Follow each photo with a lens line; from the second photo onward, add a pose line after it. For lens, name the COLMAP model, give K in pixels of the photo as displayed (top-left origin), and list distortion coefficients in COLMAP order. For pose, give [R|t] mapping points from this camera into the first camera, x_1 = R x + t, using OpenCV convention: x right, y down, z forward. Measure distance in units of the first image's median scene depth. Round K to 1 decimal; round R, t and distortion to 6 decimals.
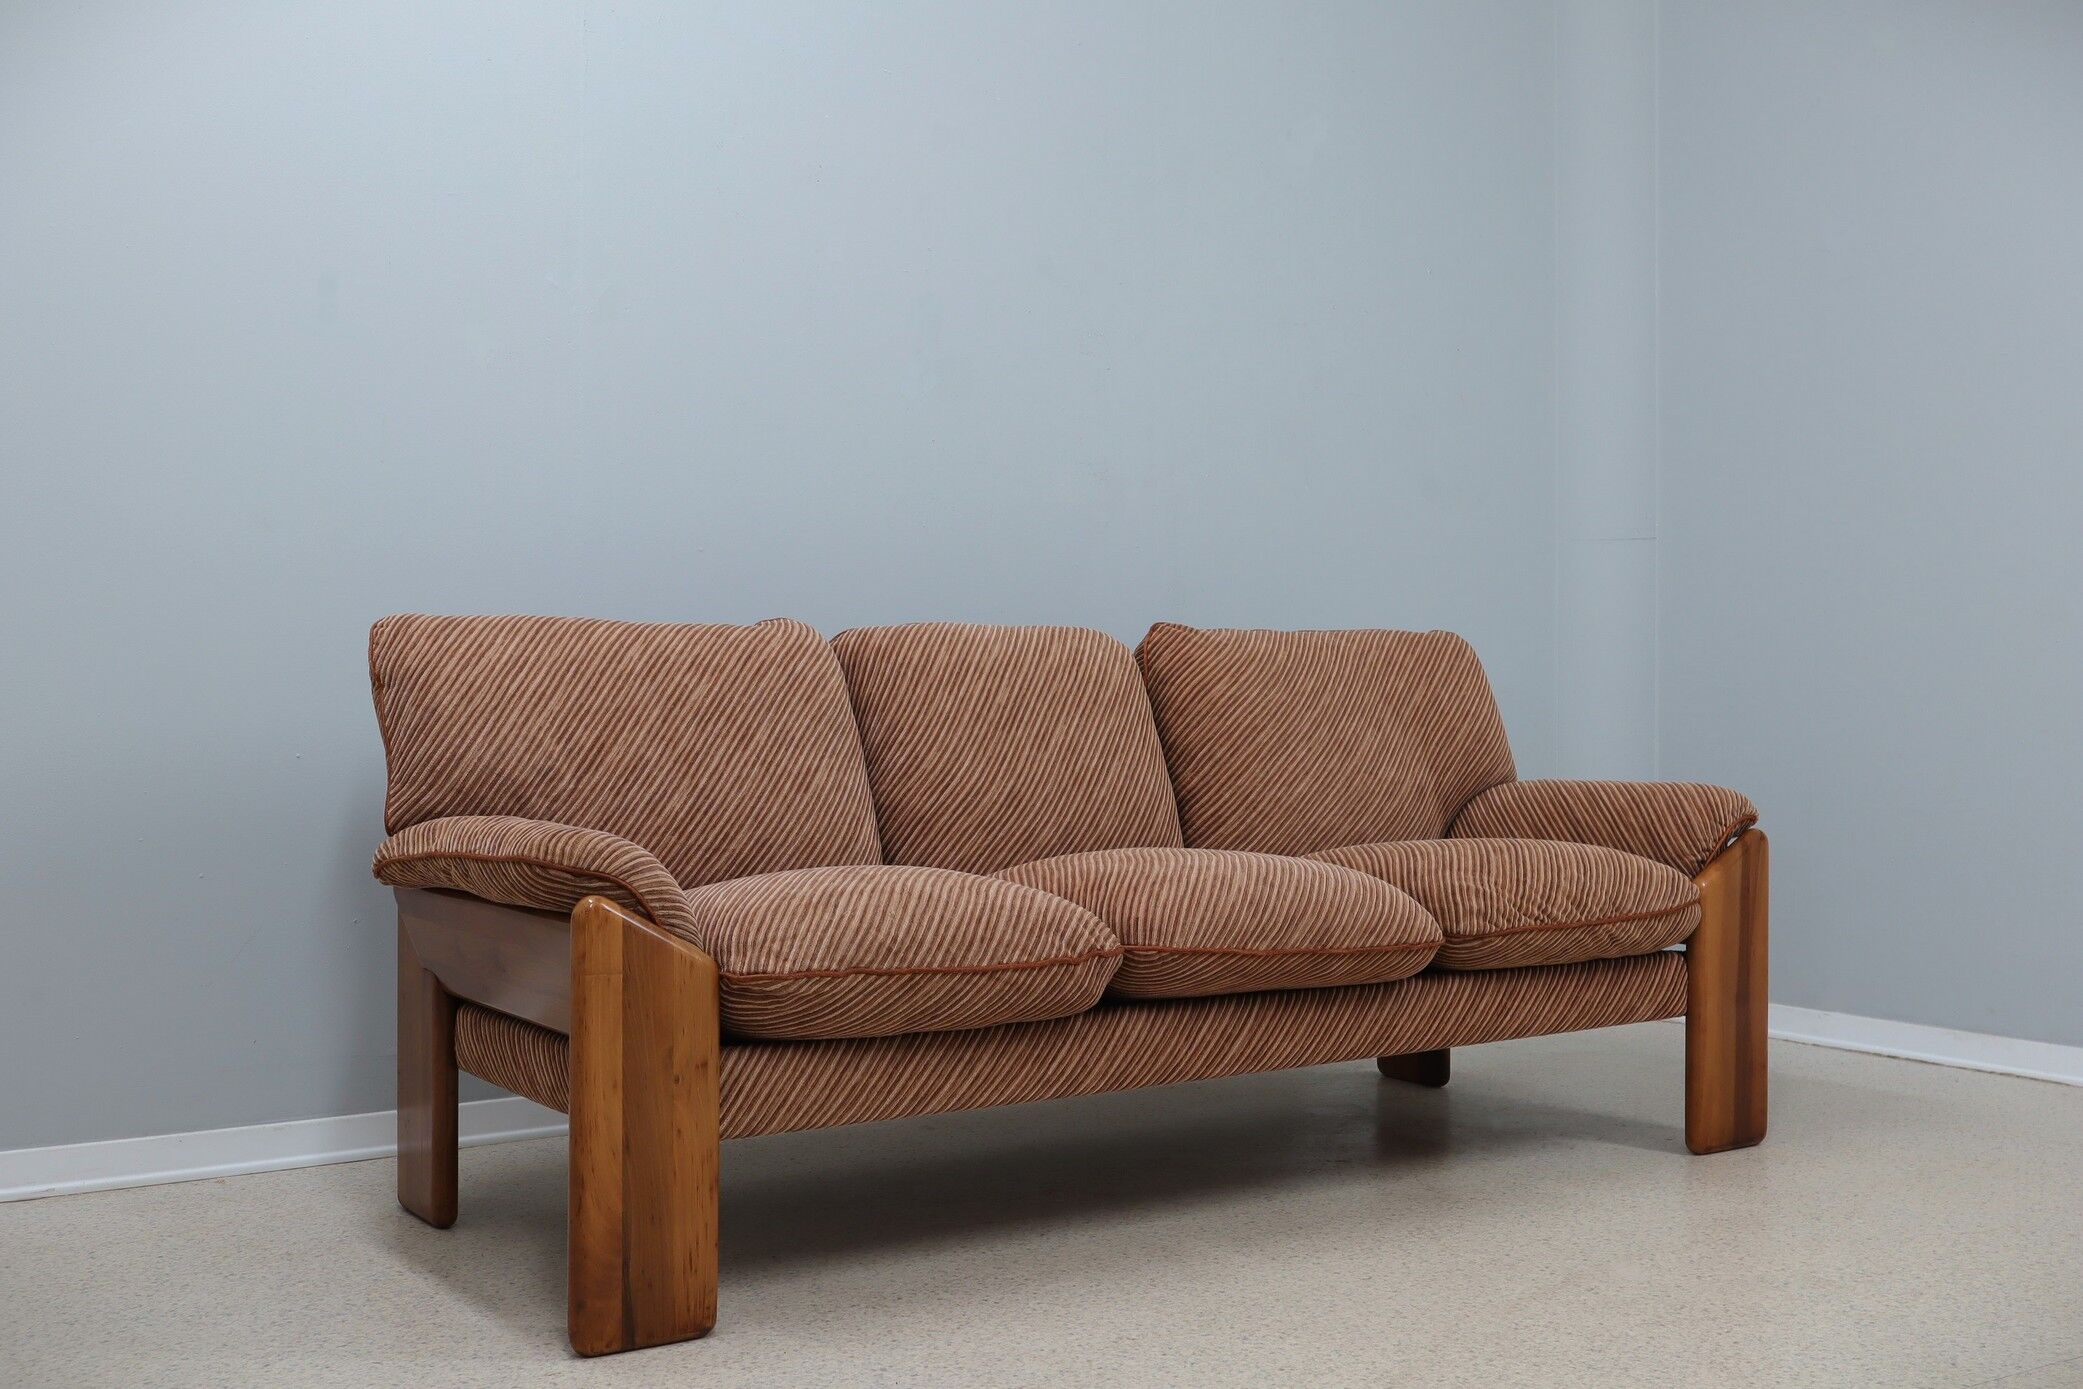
lens RADIAL K [[2115.9, 0, 1040.8], [0, 2115.9, 687.4], [0, 0, 1]] dist [-0.002004, 0.000000]
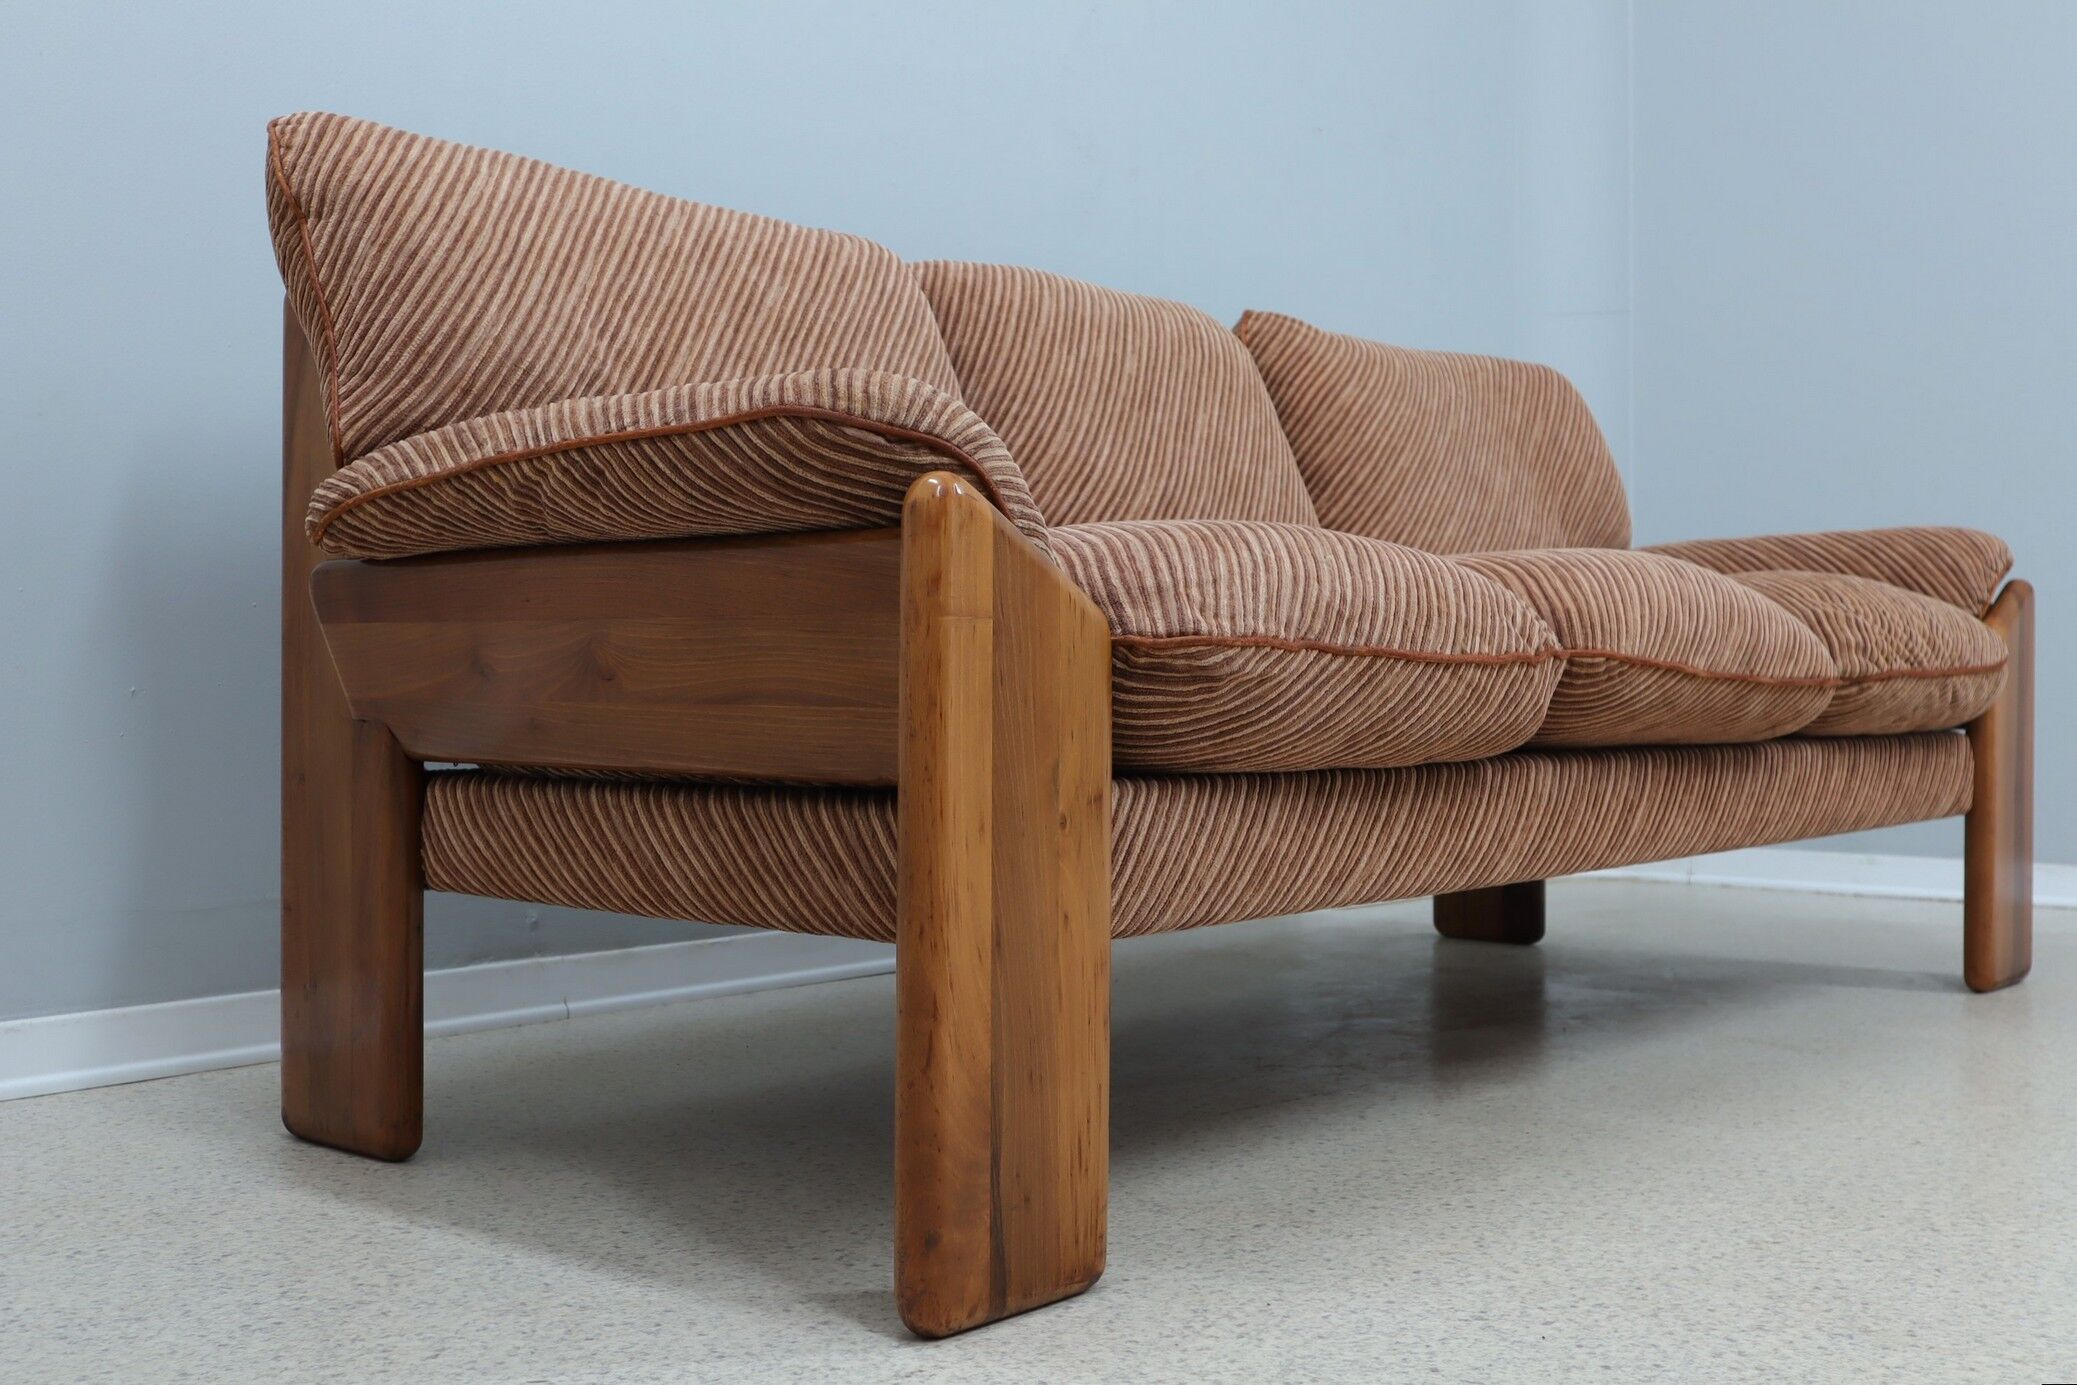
lens RADIAL K [[2153.9, 0, 1020.6], [0, 2153.9, 680.3], [0, 0, 1]] dist [-0.013342, 0.000000]
pose [[0.969684, -0.003097, 0.244344, -0.265470], [0.001609, 0.999979, 0.006291, 0.120990], [-0.244358, -0.005707, 0.969668, 0.386385]]
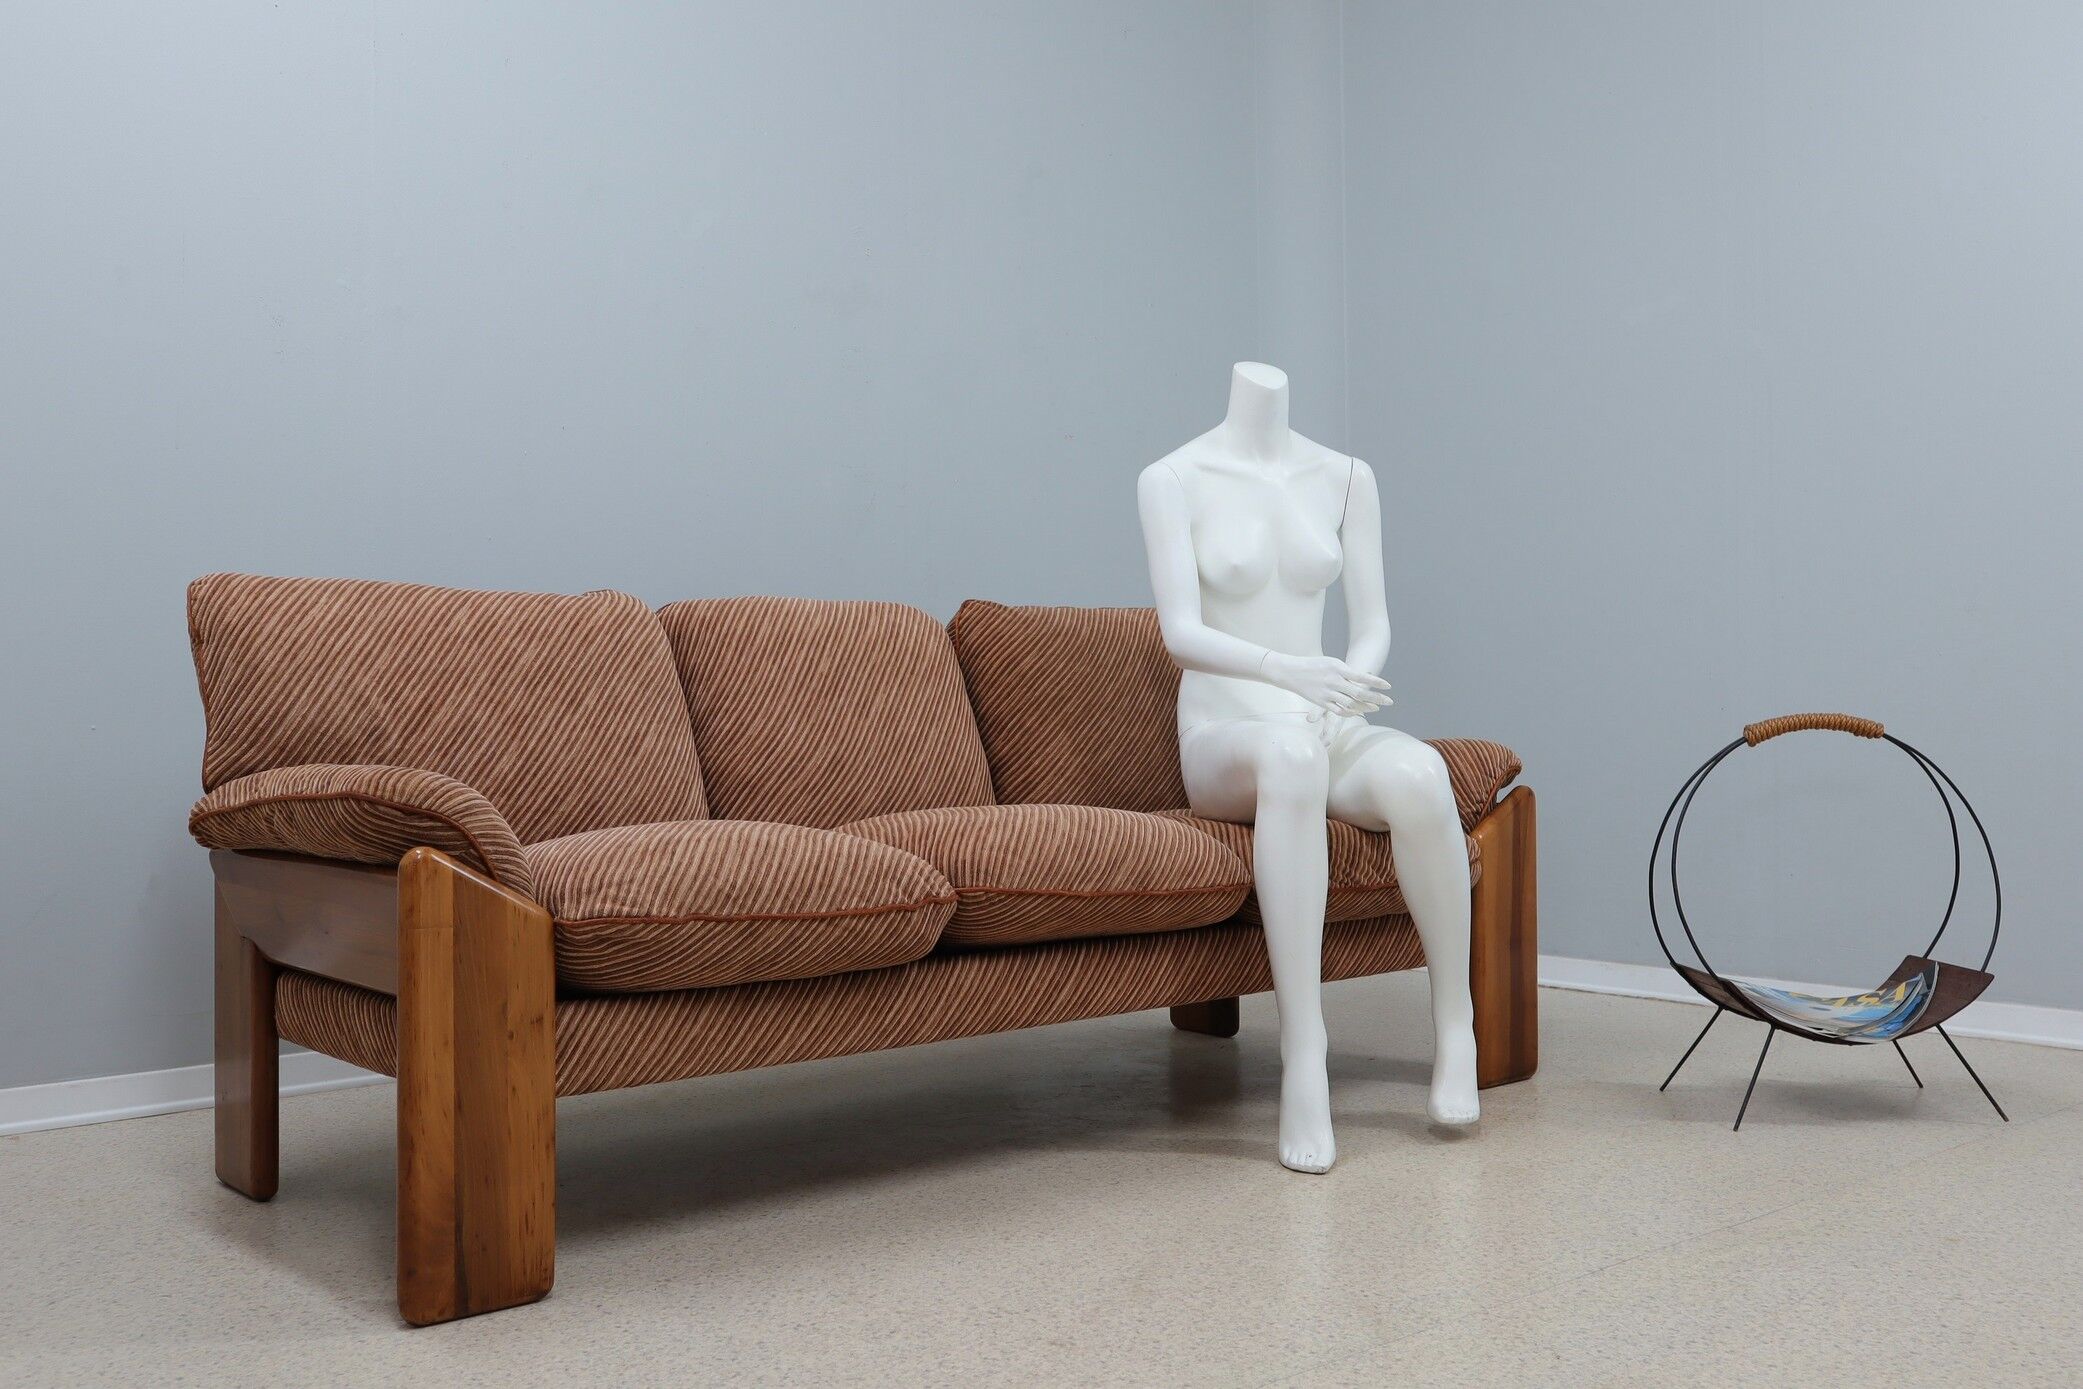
lens RADIAL K [[1853.7, 0, 1018.9], [0, 1853.7, 643.9], [0, 0, 1]] dist [-0.030382, 0.013269]
pose [[0.993915, -0.004274, 0.110067, -0.027428], [0.008915, 0.999090, -0.041707, 0.037921], [-0.109789, 0.042435, 0.993049, 0.104908]]
